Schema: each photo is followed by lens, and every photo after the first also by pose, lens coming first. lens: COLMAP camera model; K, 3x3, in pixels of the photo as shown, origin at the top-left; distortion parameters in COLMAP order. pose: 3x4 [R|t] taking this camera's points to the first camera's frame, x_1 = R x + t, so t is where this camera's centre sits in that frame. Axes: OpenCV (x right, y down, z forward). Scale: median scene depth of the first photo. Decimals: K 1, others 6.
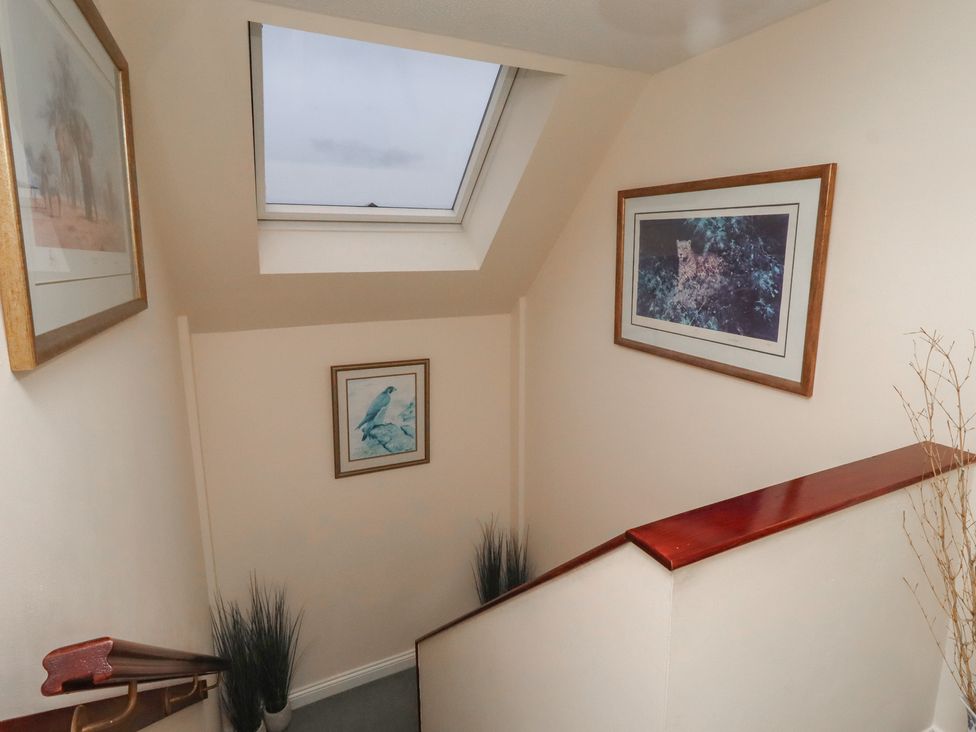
lens RADIAL K [[536.0, 0, 511.2], [0, 536.0, 354.0], [0, 0, 1]] dist [-0.000402, -0.000597]
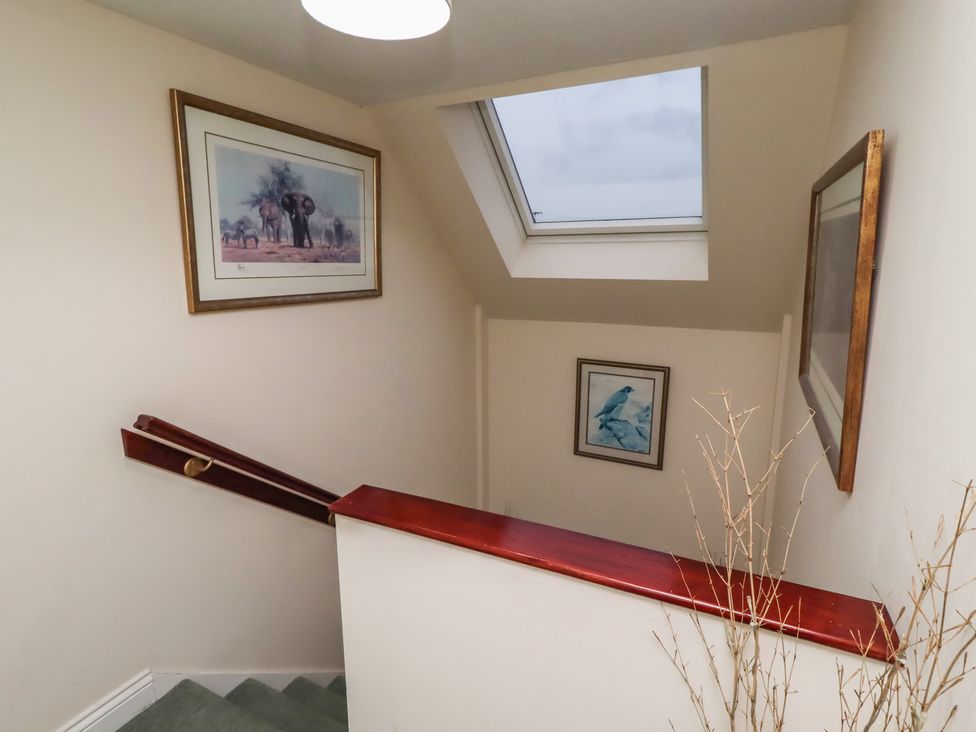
lens RADIAL K [[536.0, 0, 511.2], [0, 536.0, 354.0], [0, 0, 1]] dist [-0.000402, -0.000597]
pose [[0.595247, 0.141994, -0.790898, 0.473337], [-0.148401, 0.986758, 0.065467, -0.038669], [0.789721, 0.078401, 0.608436, 0.161134]]
